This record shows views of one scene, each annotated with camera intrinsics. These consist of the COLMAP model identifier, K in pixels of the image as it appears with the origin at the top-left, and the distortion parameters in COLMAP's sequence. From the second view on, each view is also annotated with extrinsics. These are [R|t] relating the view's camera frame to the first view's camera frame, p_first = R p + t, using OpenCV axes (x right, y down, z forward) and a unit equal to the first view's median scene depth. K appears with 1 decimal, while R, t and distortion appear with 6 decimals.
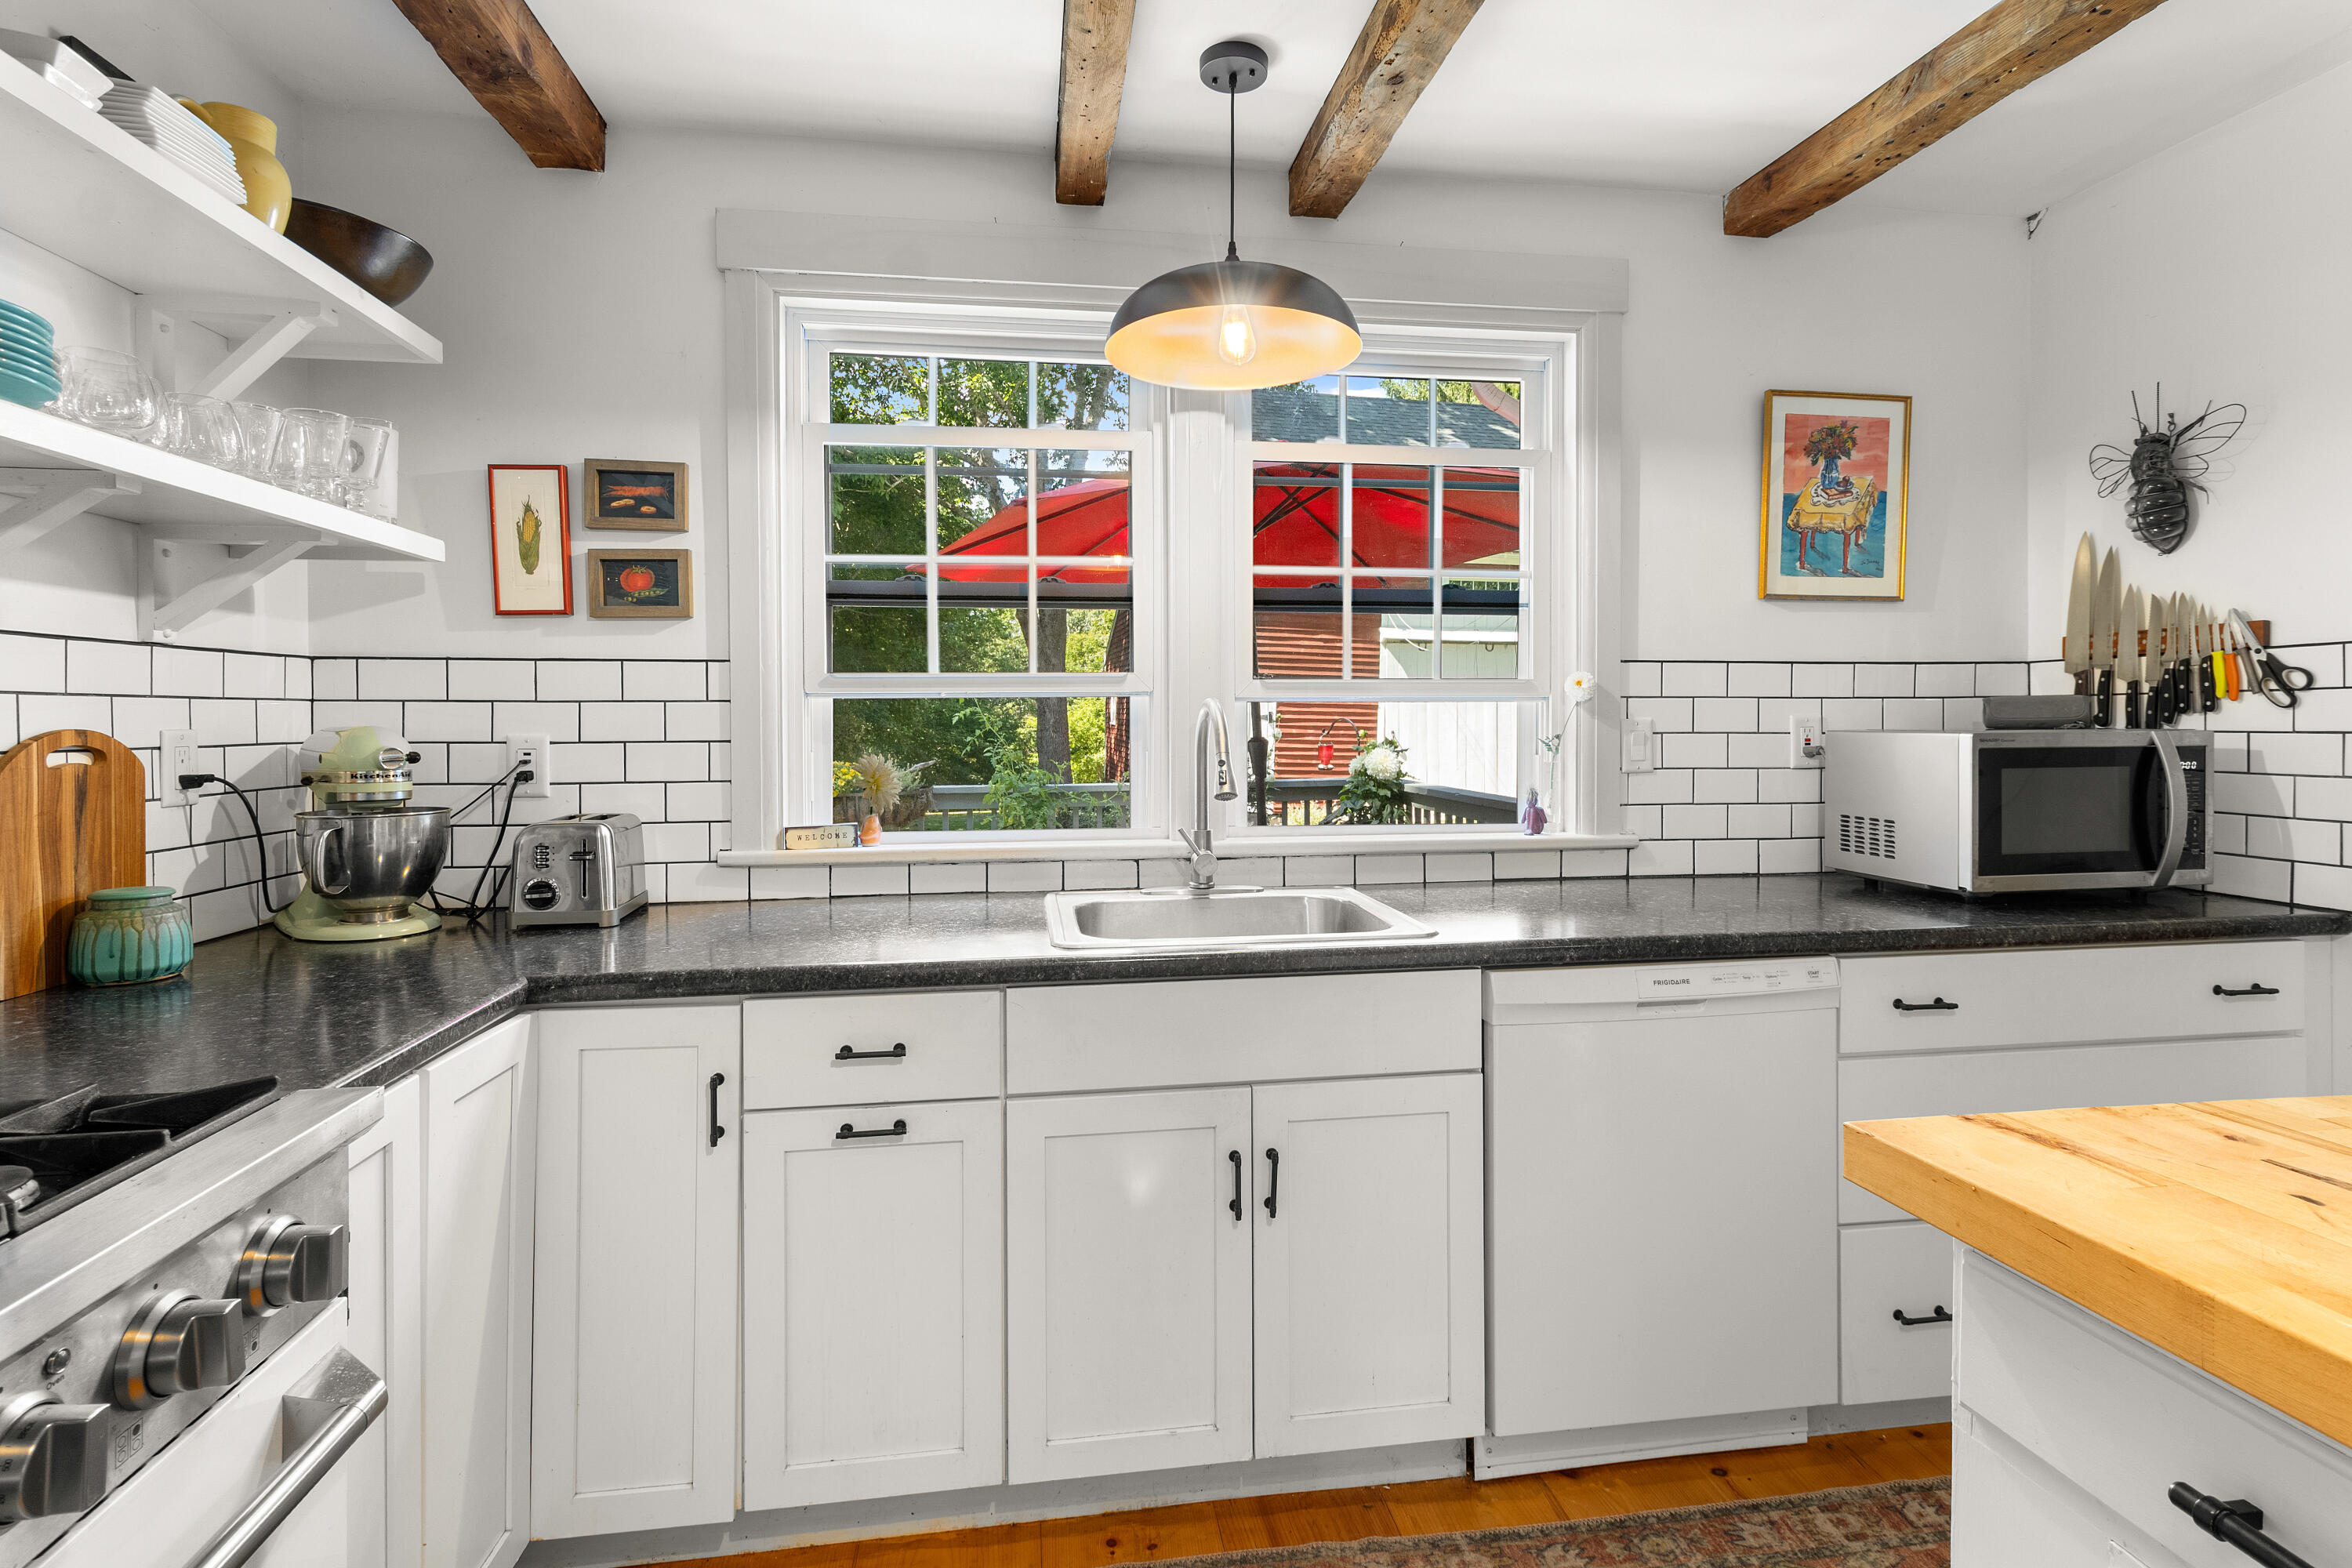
lens RADIAL K [[1107.8, 0, 1139.6], [0, 1107.8, 731.0], [0, 0, 1]] dist [0.003860, 0.001346]
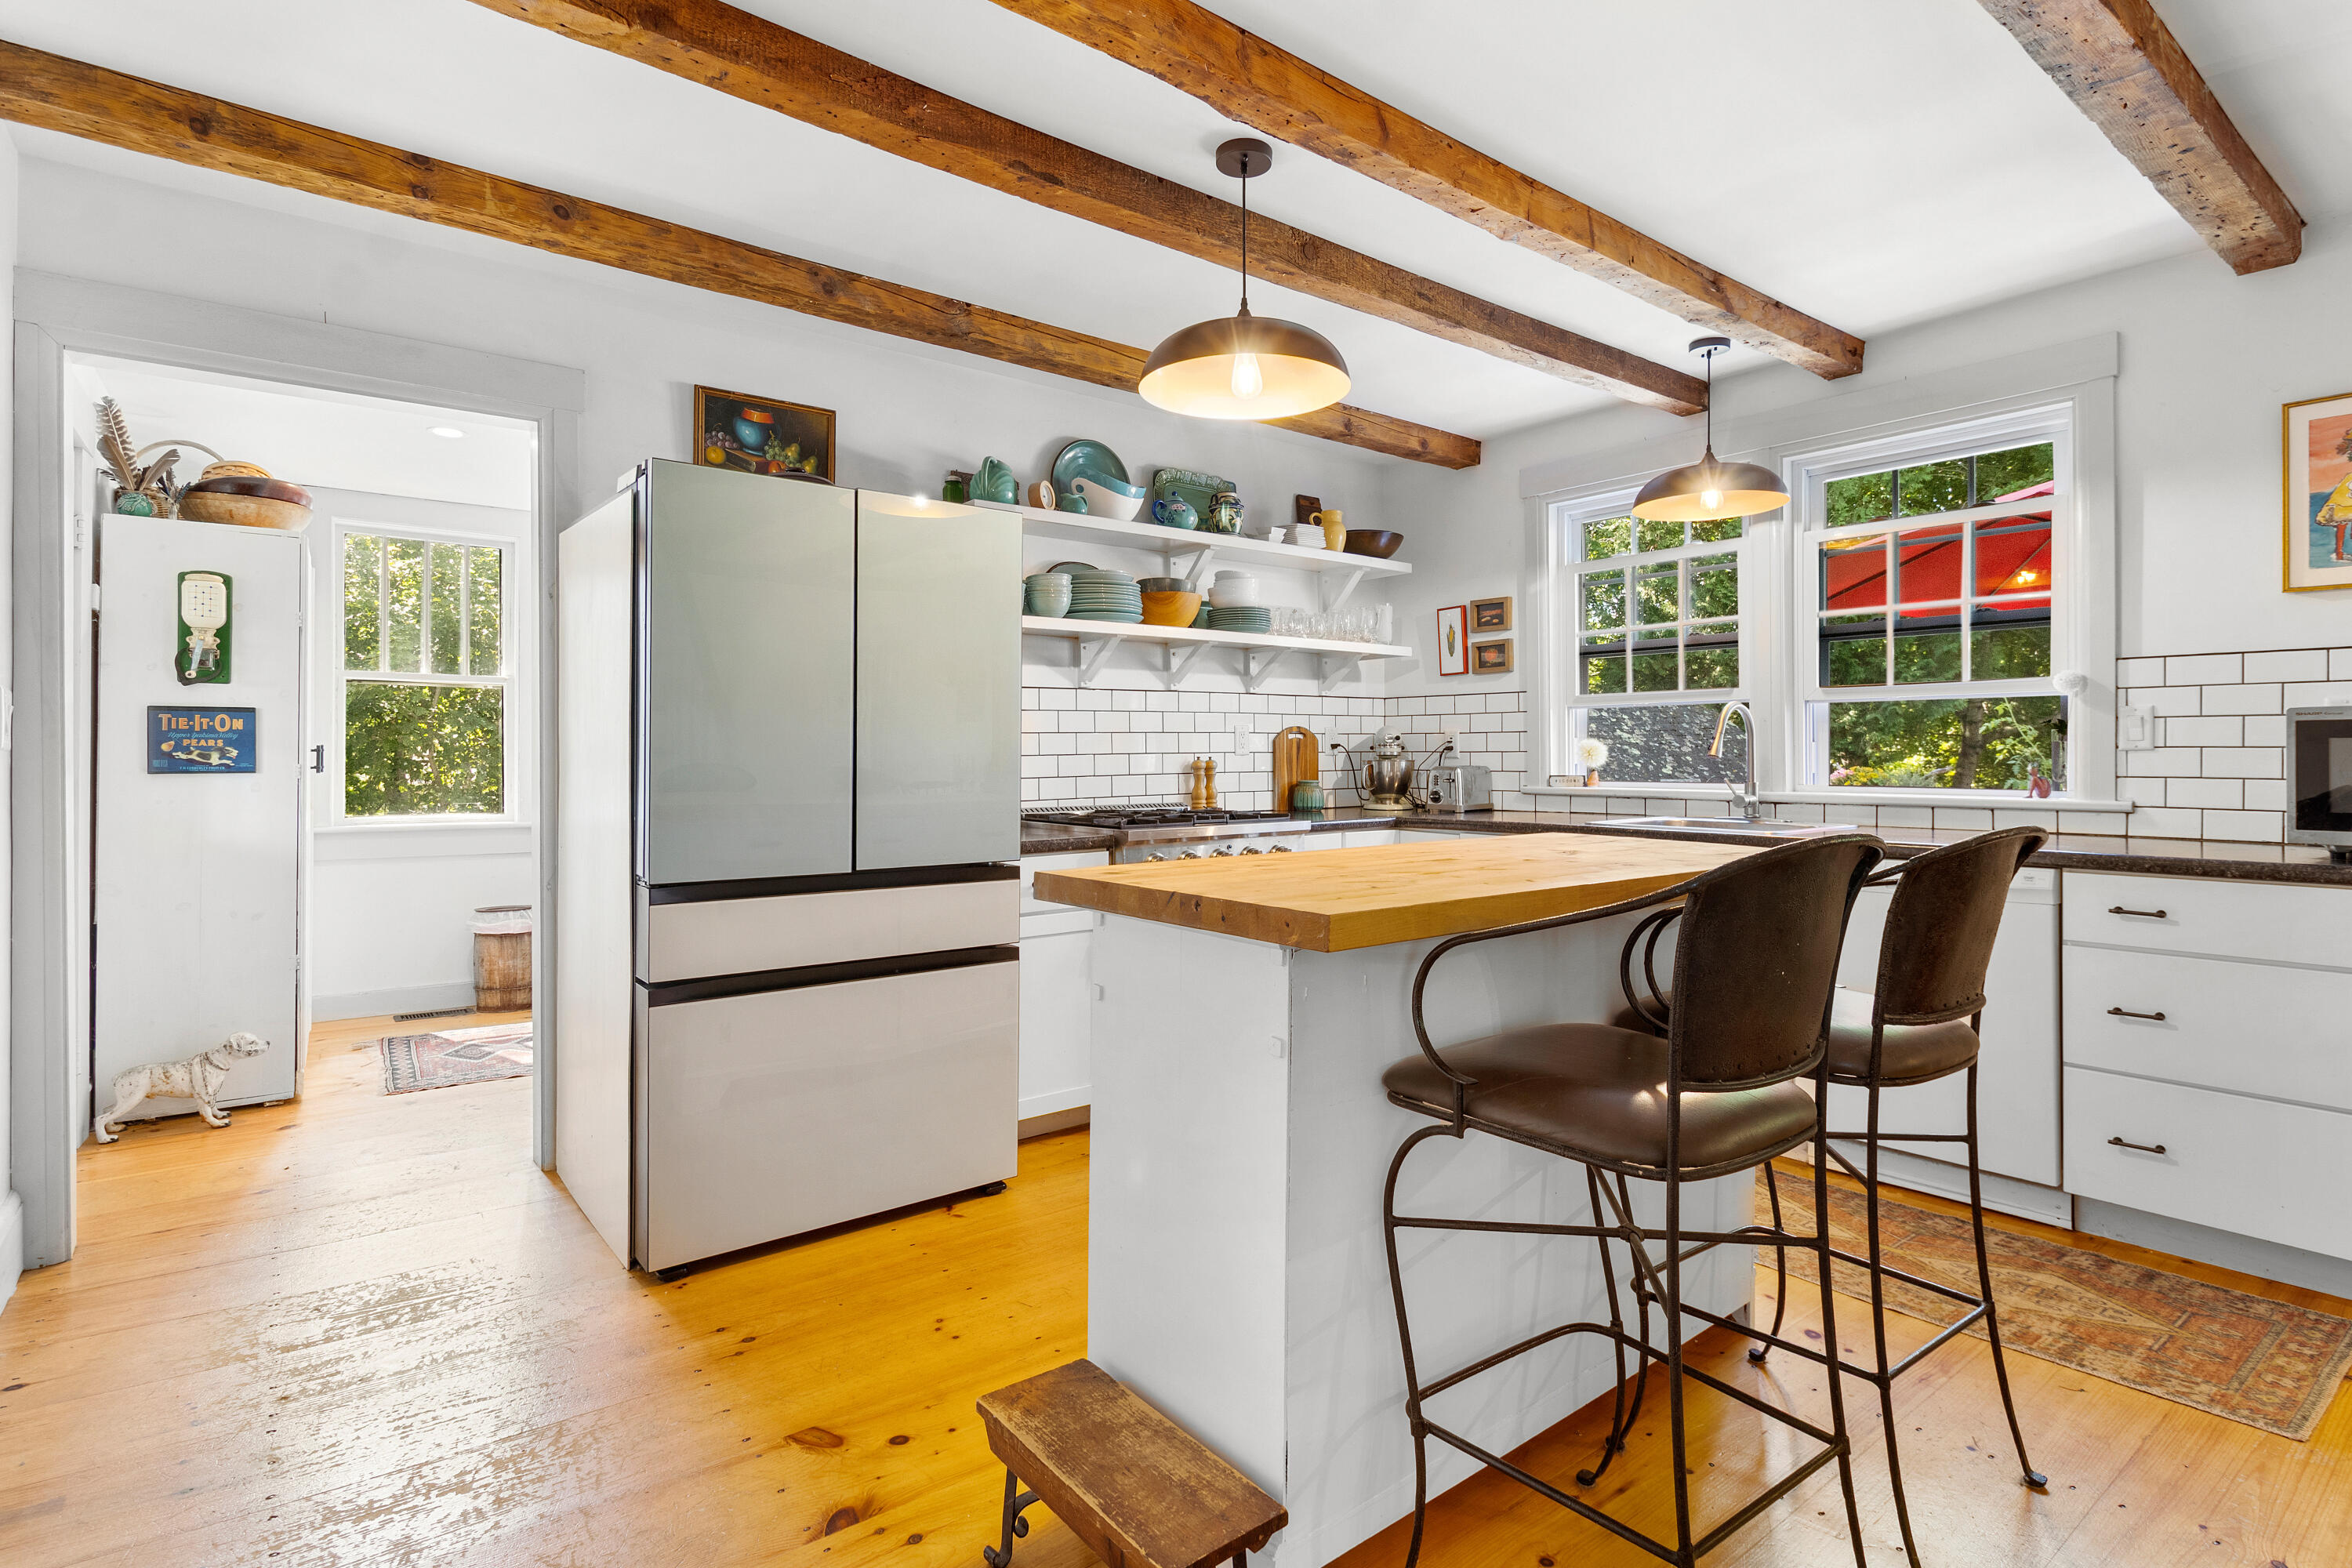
lens RADIAL K [[1169.9, 0, 1182.7], [0, 1169.9, 765.6], [0, 0, 1]] dist [-0.001491, 0.000040]
pose [[0.493911, 0.011473, -0.869437, 1.202180], [-0.004832, 0.999934, 0.010450, 0.053395], [0.869499, -0.000960, 0.493933, -0.610599]]
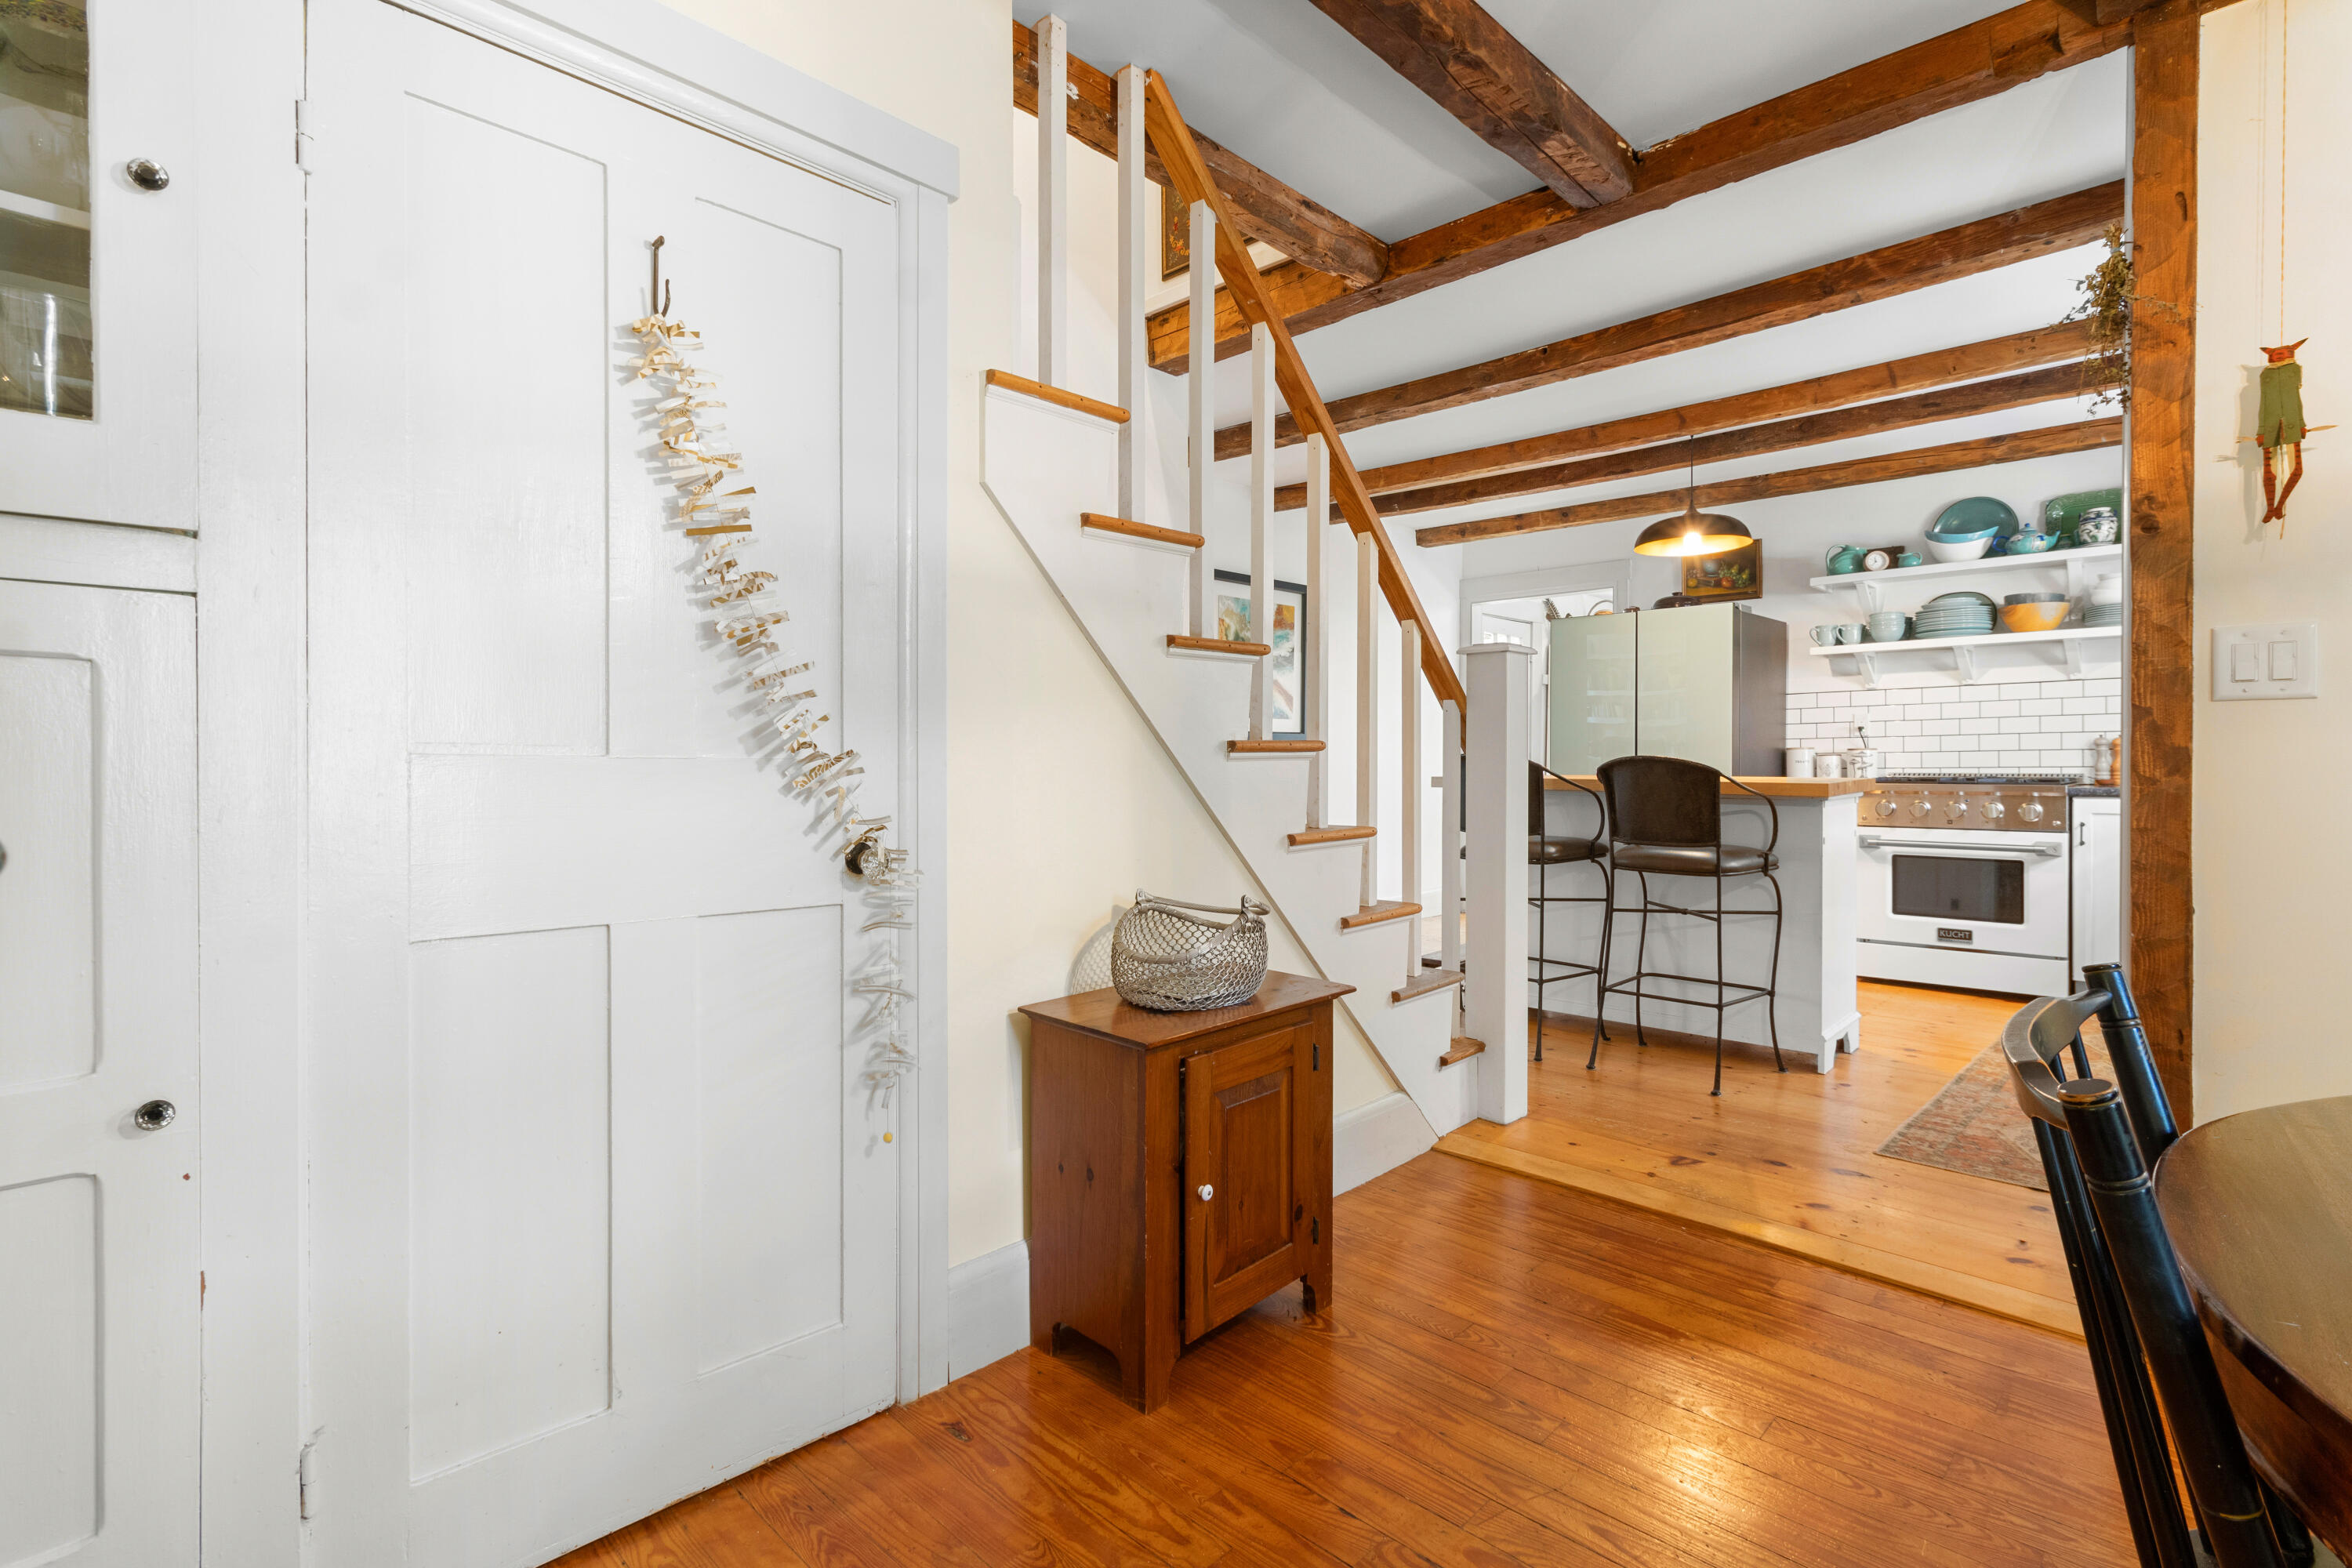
lens RADIAL K [[1107.8, 0, 1181.8], [0, 1107.8, 771.8], [0, 0, 1]] dist [0.003860, 0.001346]
pose [[-0.793767, 0.013972, -0.608061, 2.351700], [0.003553, 0.999826, 0.018335, 0.087697], [0.608211, 0.012393, -0.793678, 1.162340]]
